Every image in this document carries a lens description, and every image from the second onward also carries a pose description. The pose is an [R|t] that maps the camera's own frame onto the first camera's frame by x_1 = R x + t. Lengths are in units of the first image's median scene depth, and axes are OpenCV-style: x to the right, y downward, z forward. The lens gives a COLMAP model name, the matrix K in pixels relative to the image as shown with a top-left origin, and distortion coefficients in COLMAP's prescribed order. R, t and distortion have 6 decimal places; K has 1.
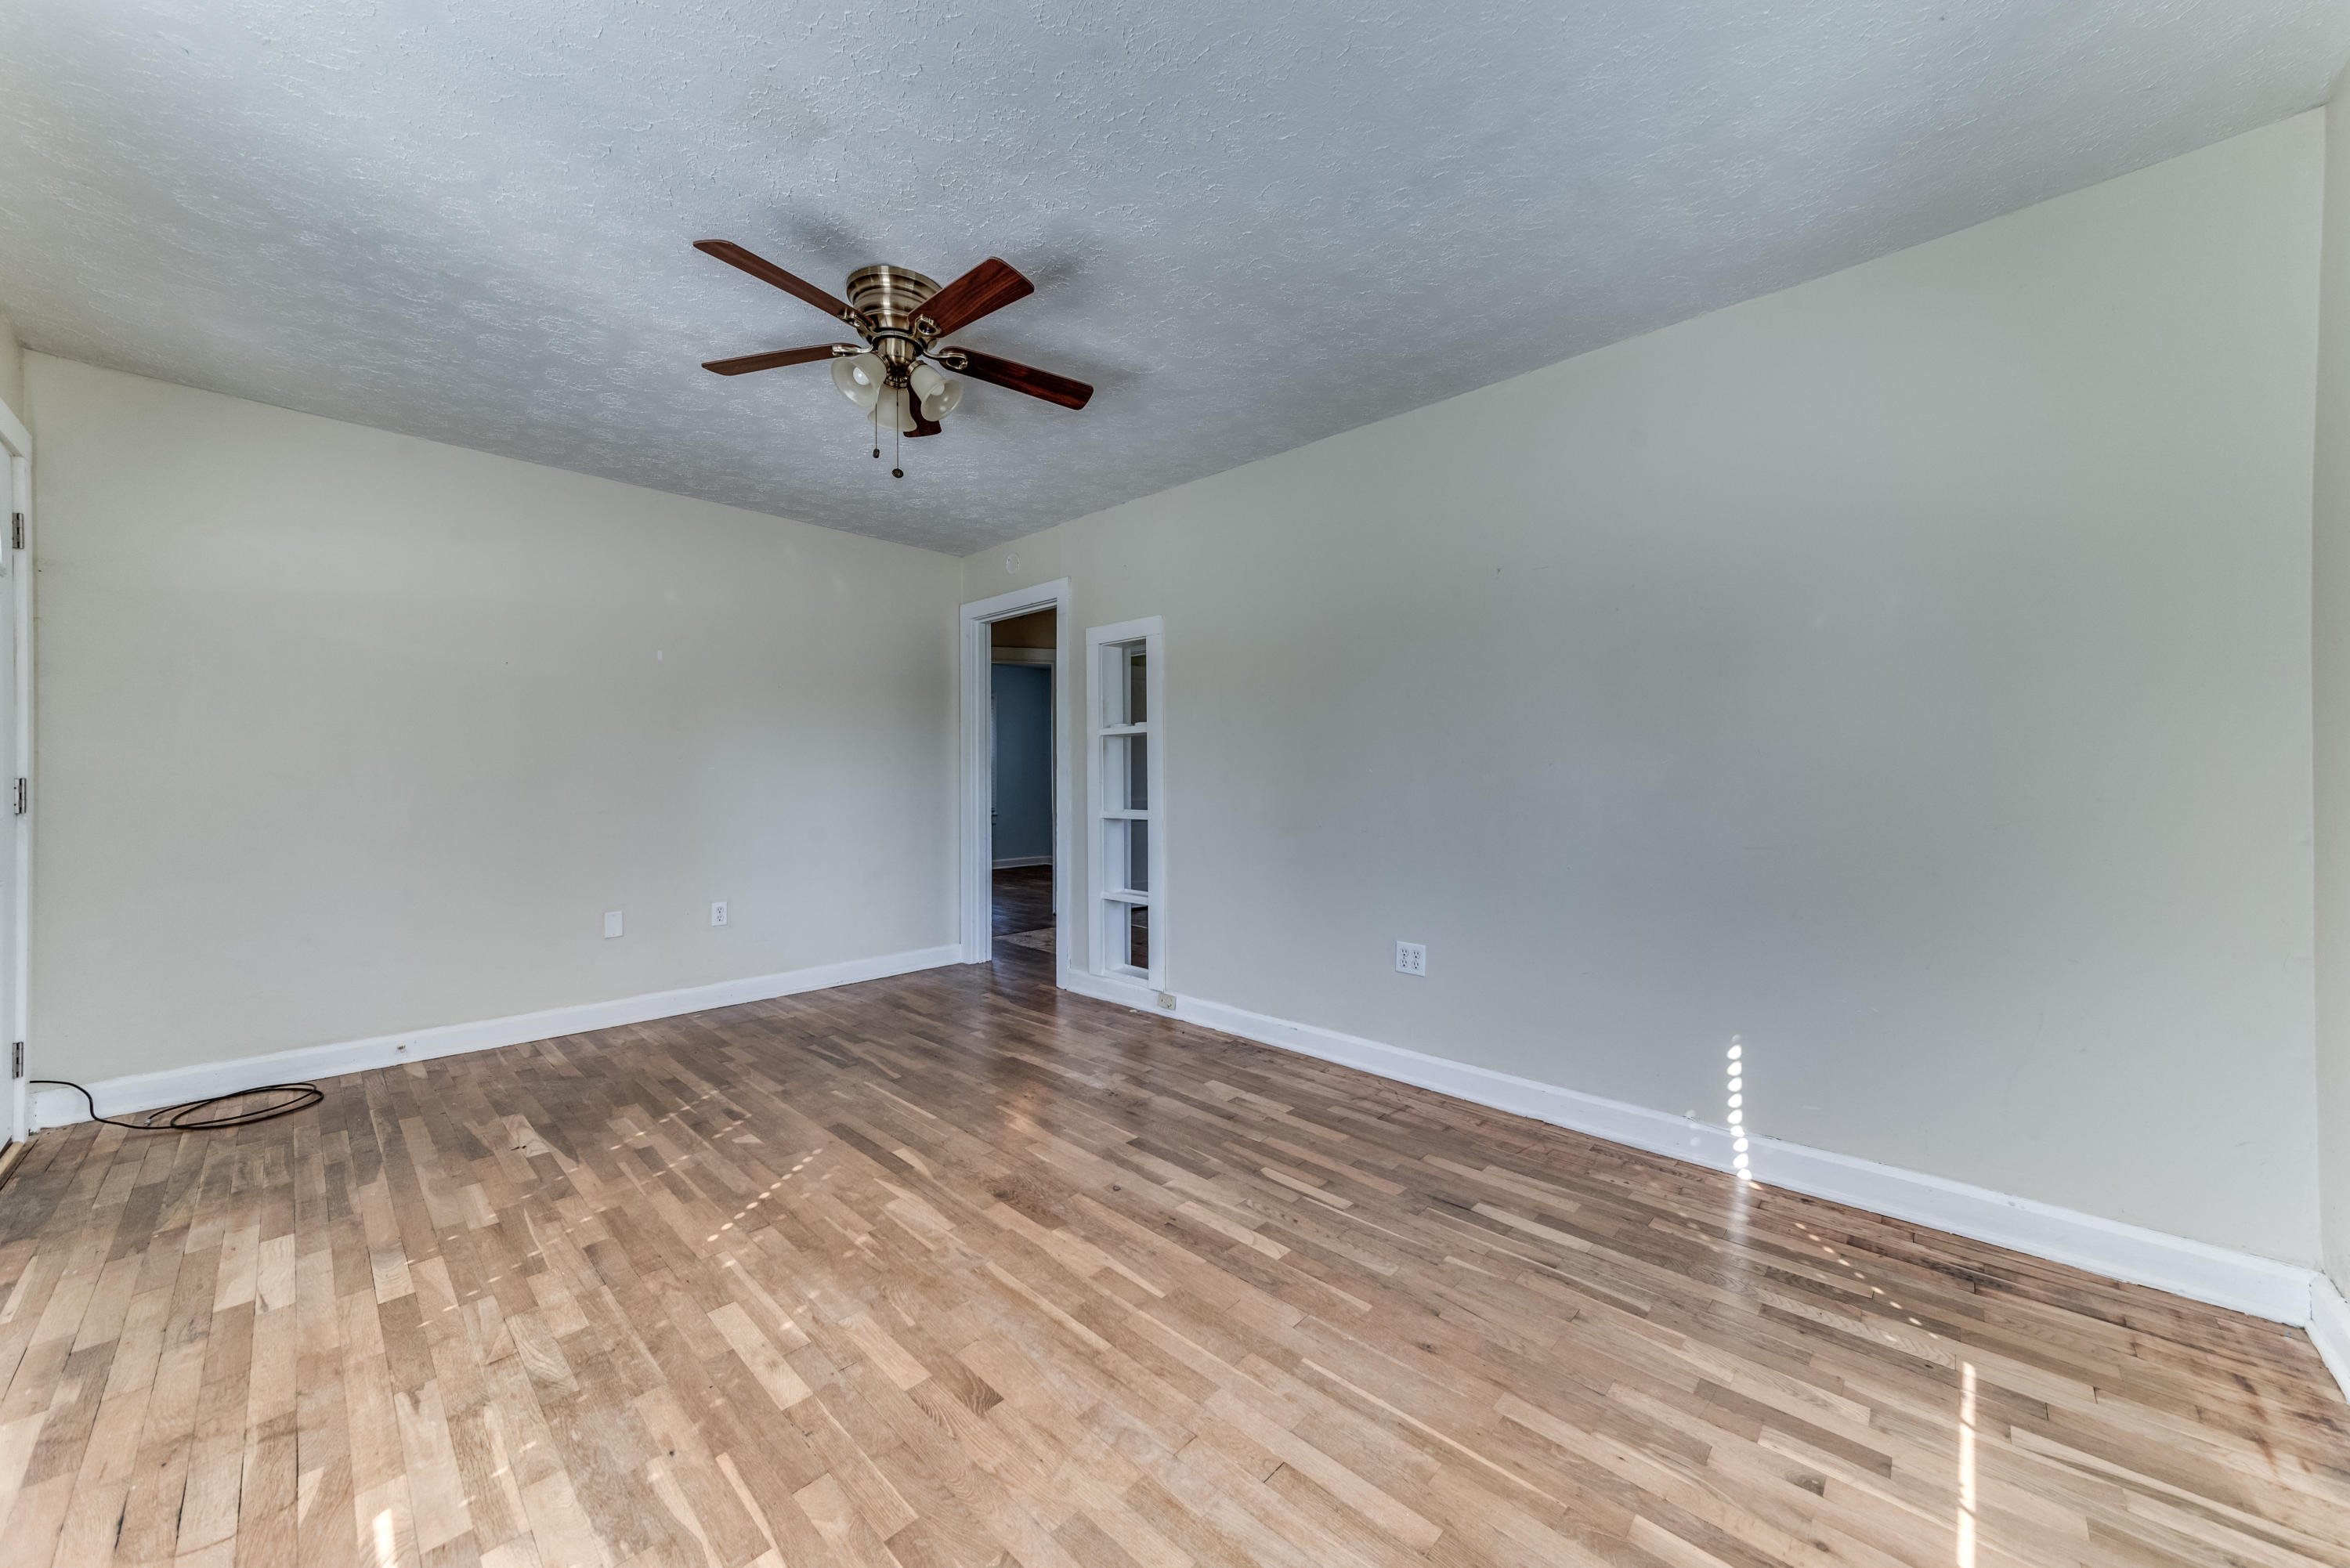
lens RADIAL K [[848.8, 0, 1175.0], [0, 848.8, 784.0], [0, 0, 1]] dist [0.000553, 0.000151]
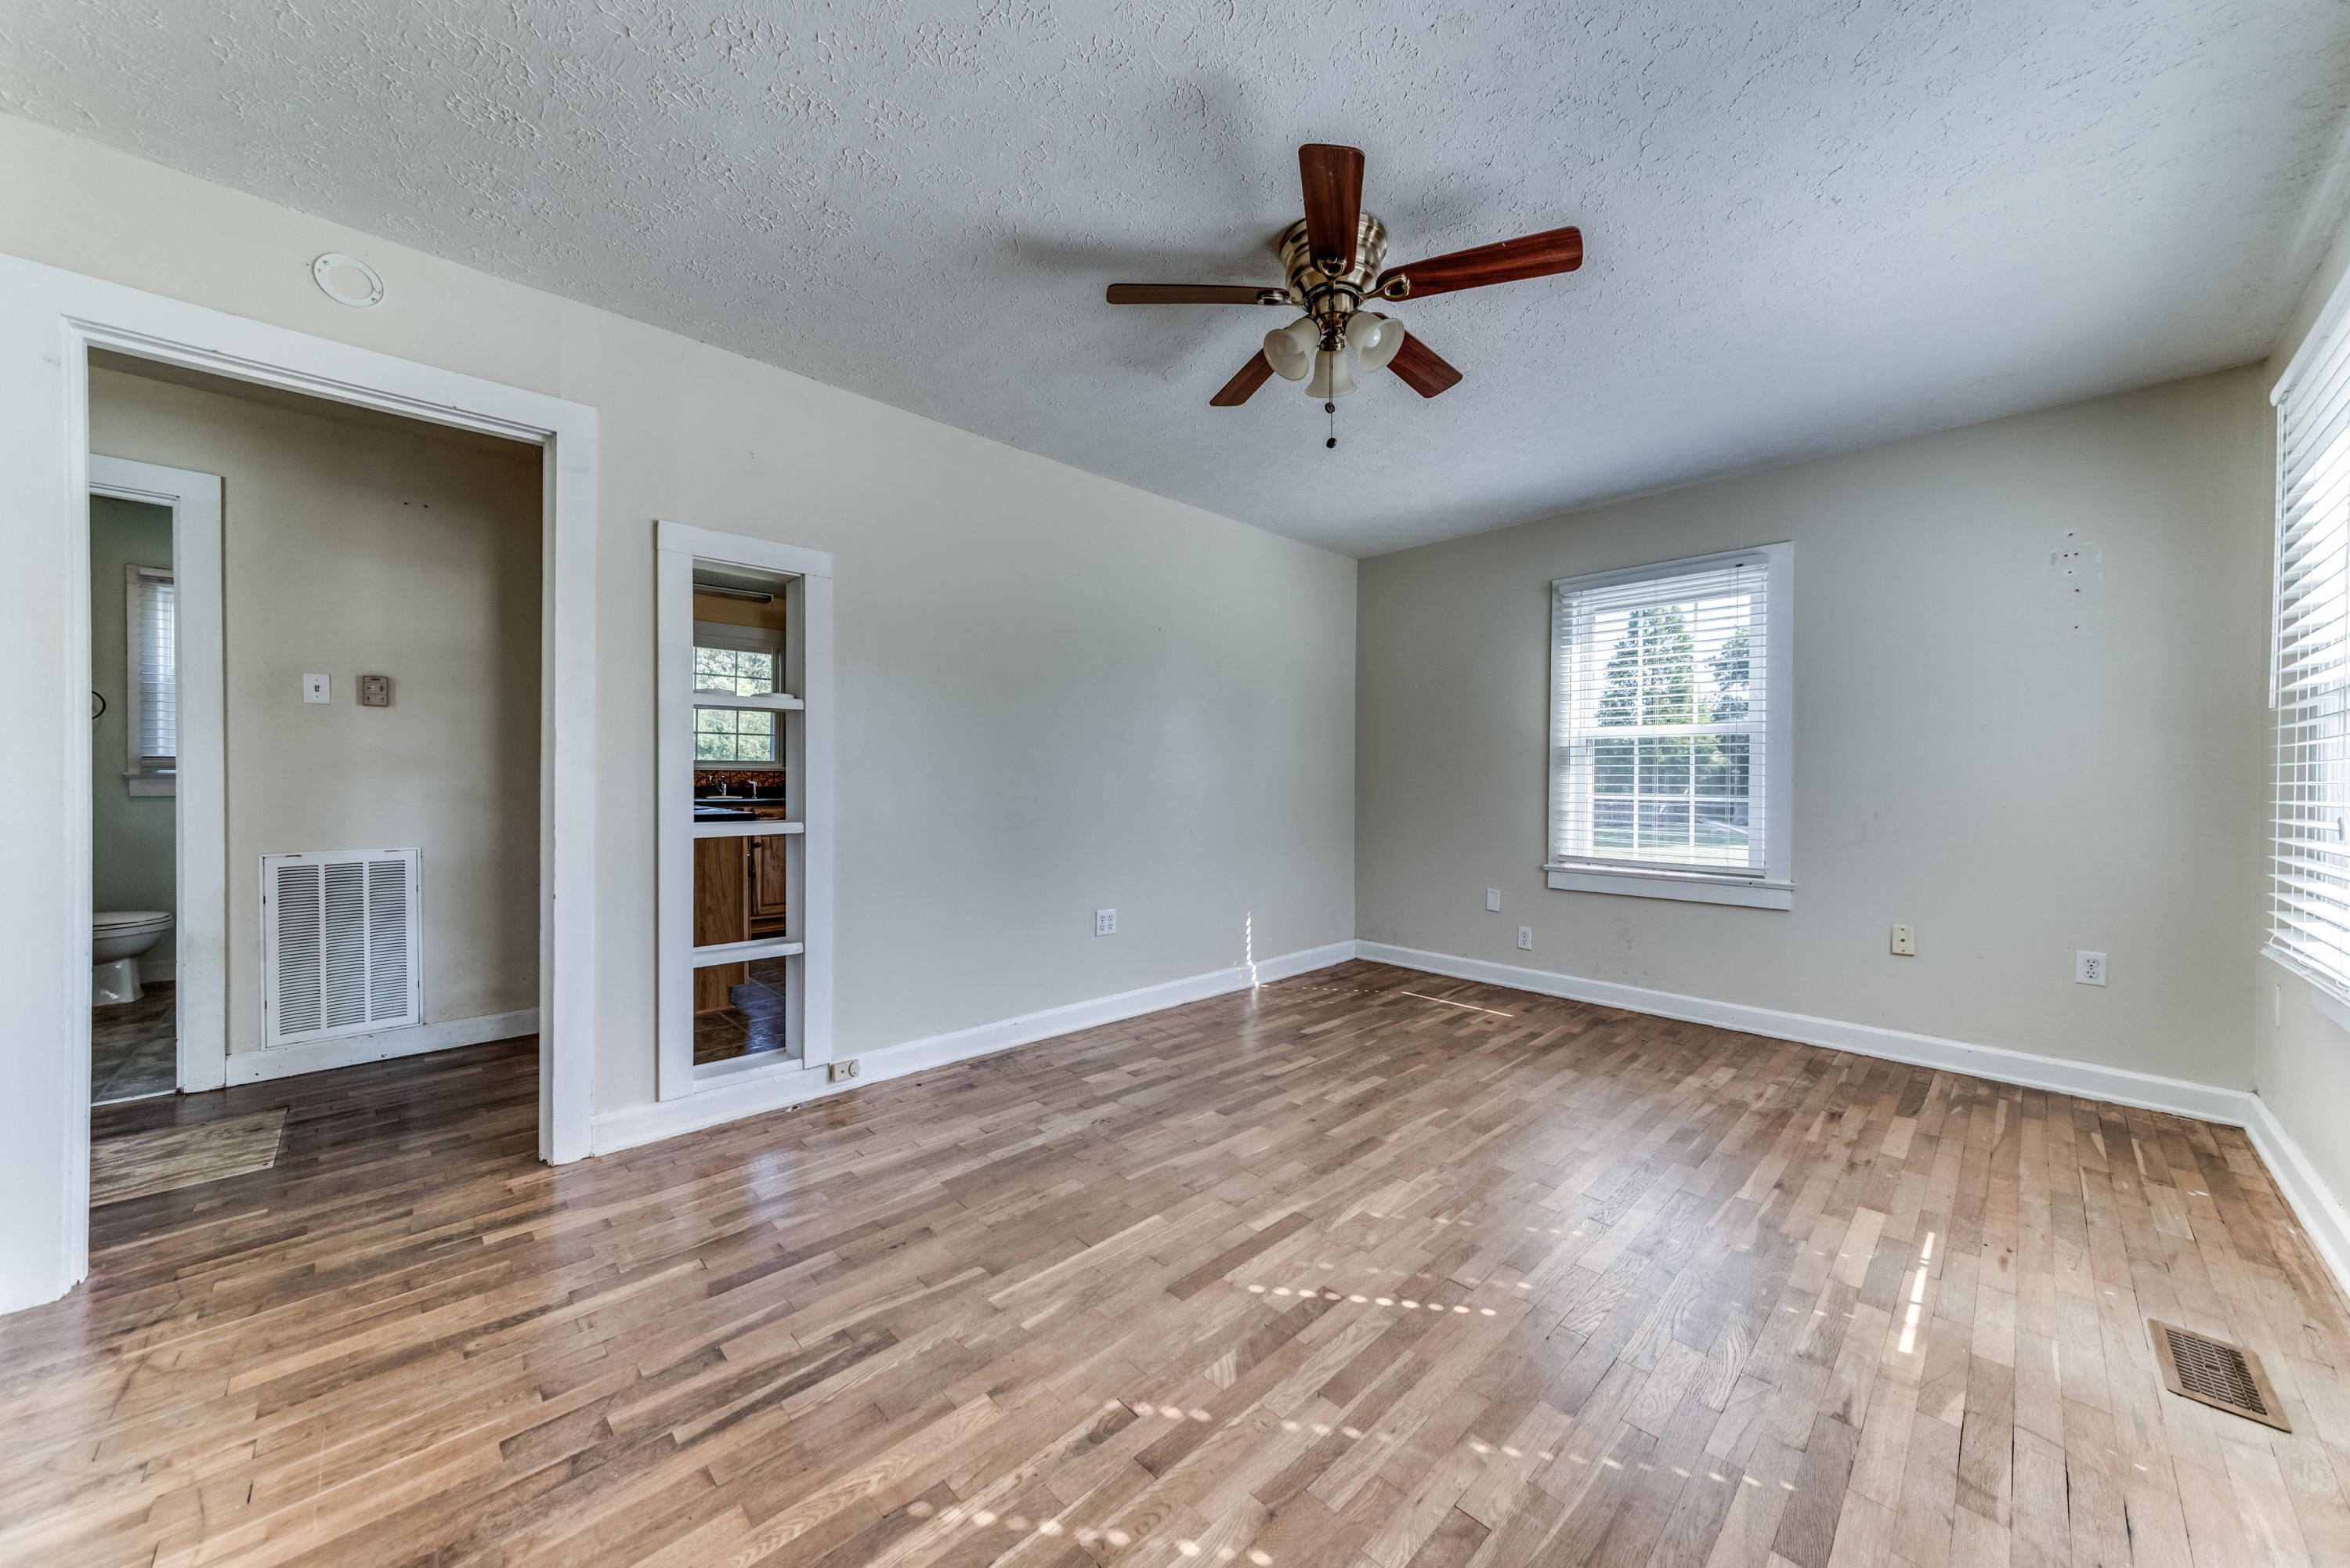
lens RADIAL K [[825.7, 0, 1175.0], [0, 825.7, 784.0], [0, 0, 1]] dist [-0.000294, -0.000068]
pose [[0.053121, -0.012514, 0.998510, -1.161755], [0.005931, 0.999908, 0.012216, -0.011246], [-0.998570, 0.005273, 0.053190, 1.062973]]
